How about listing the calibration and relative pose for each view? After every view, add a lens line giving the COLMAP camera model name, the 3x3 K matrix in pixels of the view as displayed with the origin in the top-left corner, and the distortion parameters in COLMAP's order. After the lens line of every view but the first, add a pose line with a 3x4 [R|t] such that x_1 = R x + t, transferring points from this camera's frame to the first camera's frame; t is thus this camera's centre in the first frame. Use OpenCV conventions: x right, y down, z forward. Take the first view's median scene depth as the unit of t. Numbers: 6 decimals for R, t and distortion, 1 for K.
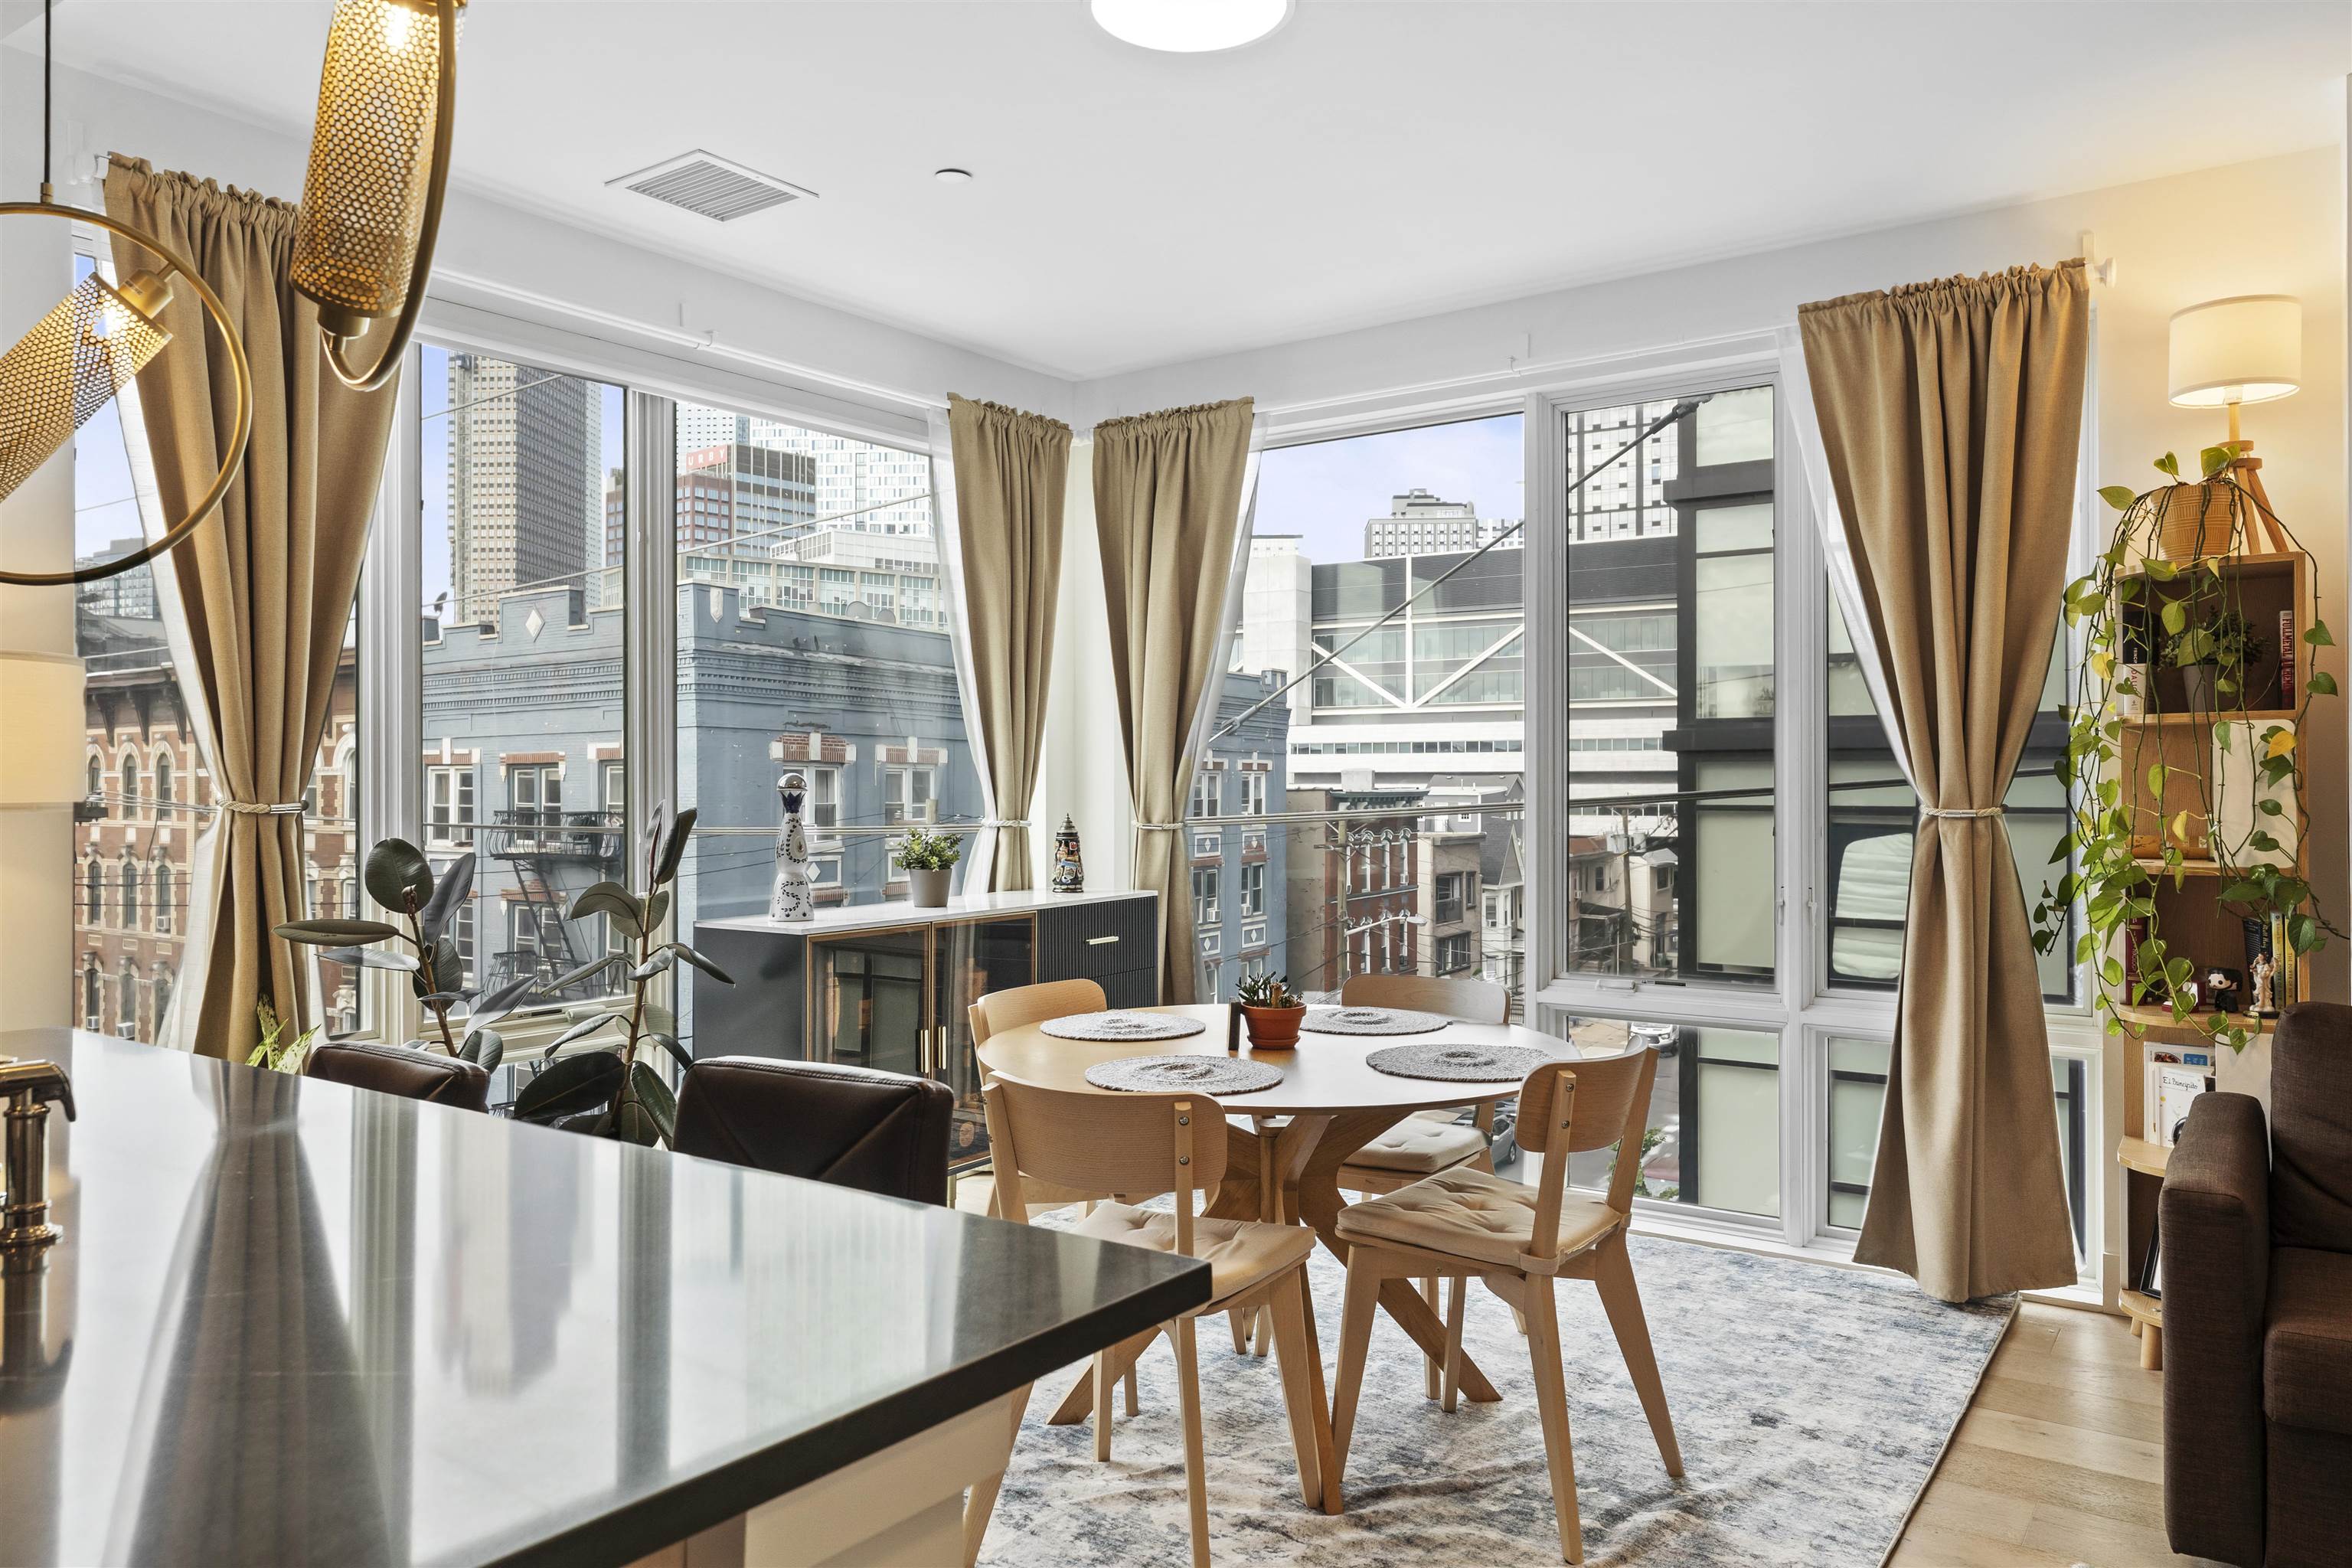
lens RADIAL K [[1620.6, 0, 1164.1], [0, 1620.6, 767.1], [0, 0, 1]] dist [0.003112, -0.006637]
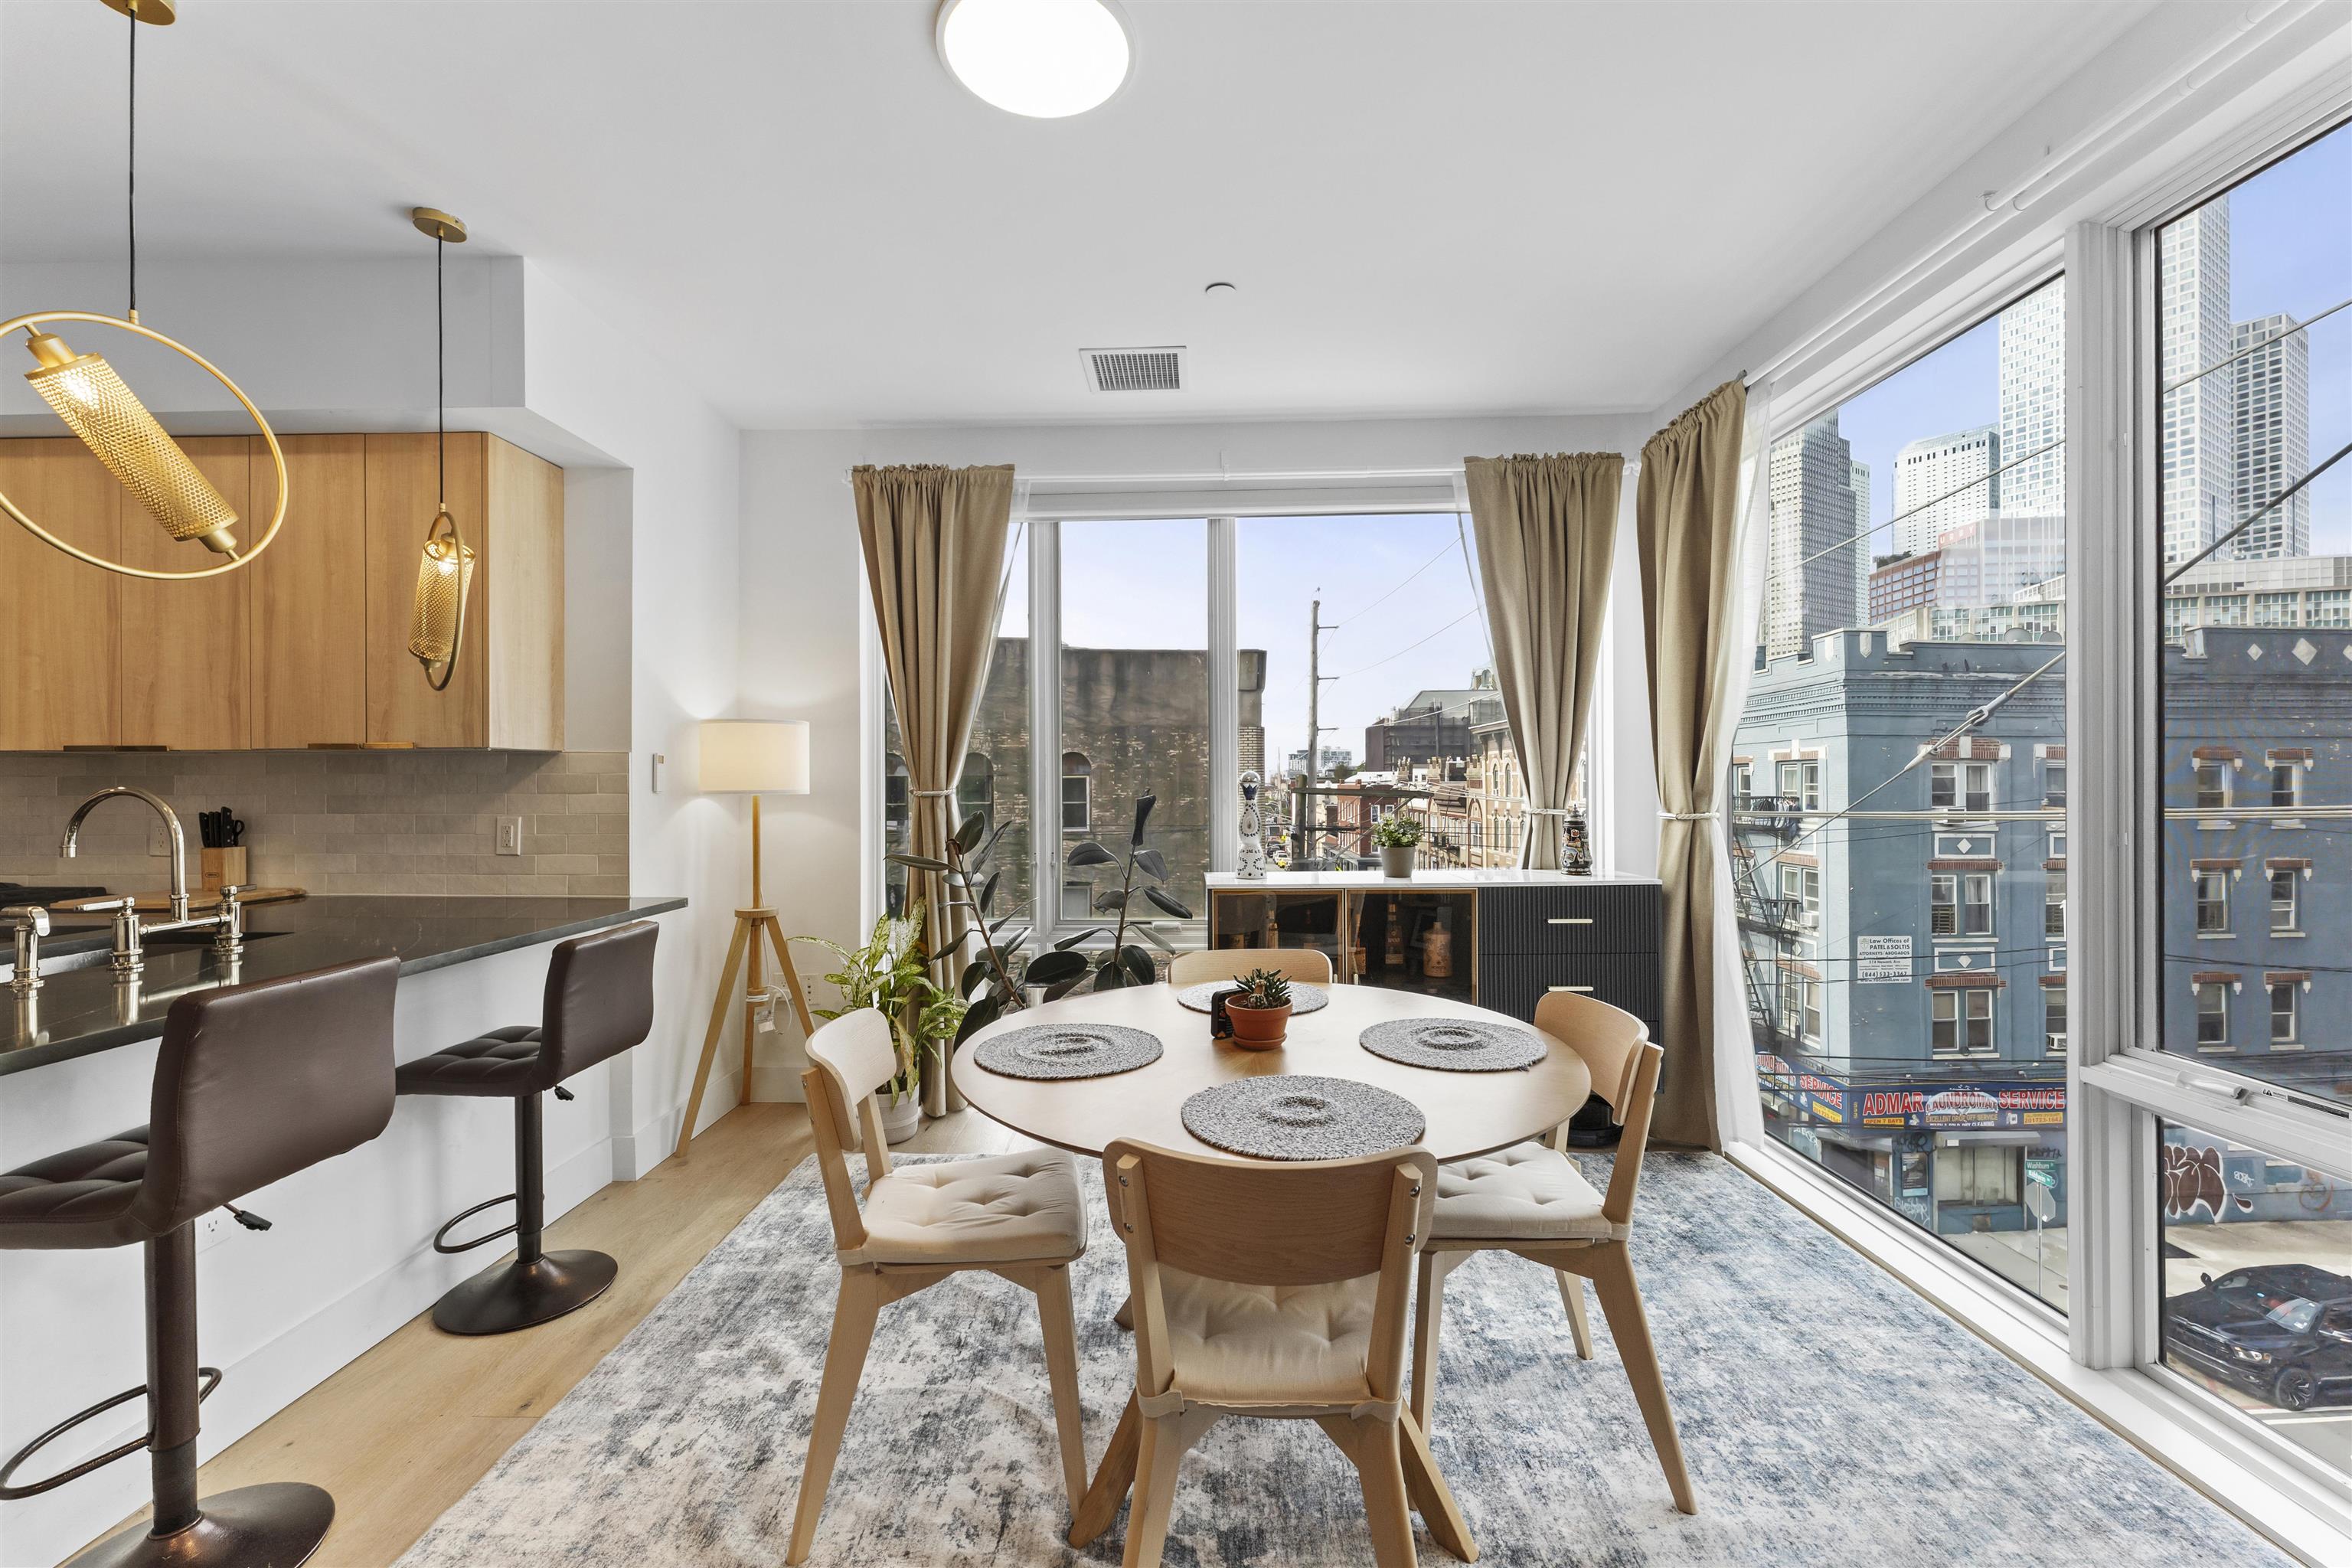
lens RADIAL K [[953.2, 0, 1165.0], [0, 953.2, 774.6], [0, 0, 1]] dist [-0.000903, 0.000209]
pose [[0.556805, -0.008918, -0.830595, 0.463745], [0.014210, 0.999898, -0.001210, 0.007481], [0.830521, -0.011129, 0.556875, 0.567497]]
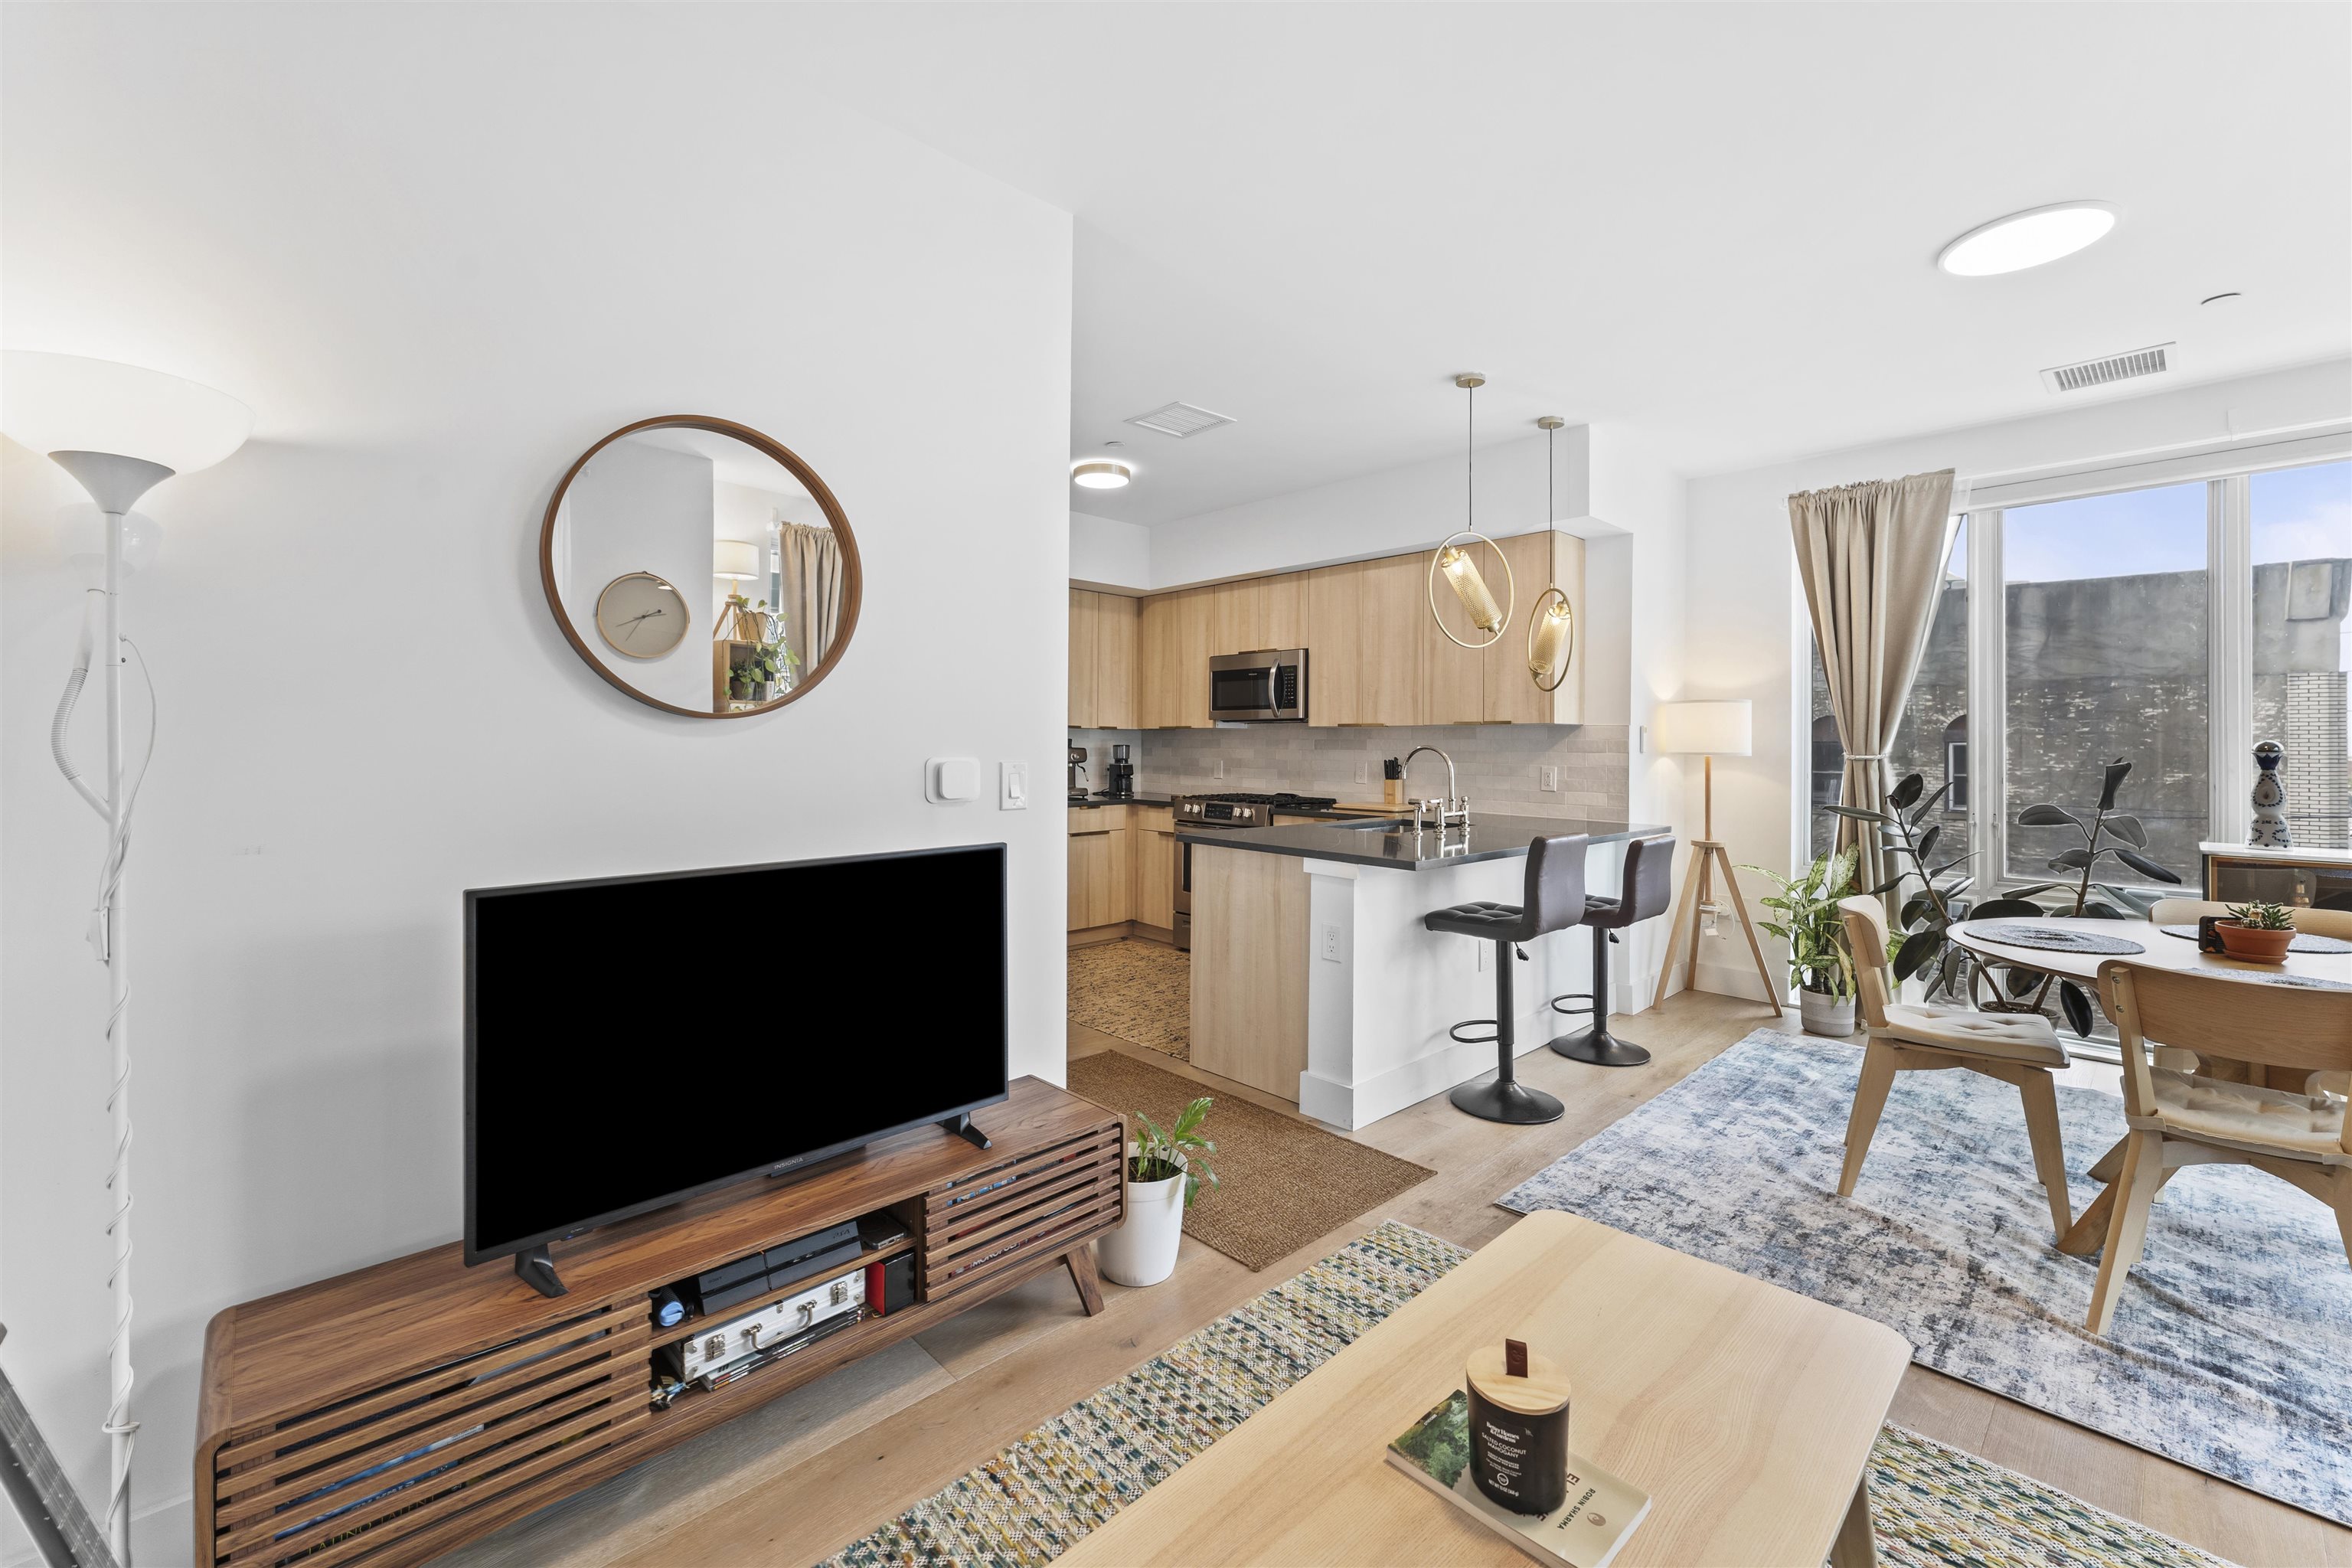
lens RADIAL K [[953.2, 0, 1170.4], [0, 953.2, 736.8], [0, 0, 1]] dist [-0.000903, 0.000209]
pose [[-0.198570, -0.009635, -0.980039, 0.844631], [0.005029, 0.999928, -0.010850, 0.005698], [0.980074, -0.007083, -0.198507, 0.301992]]
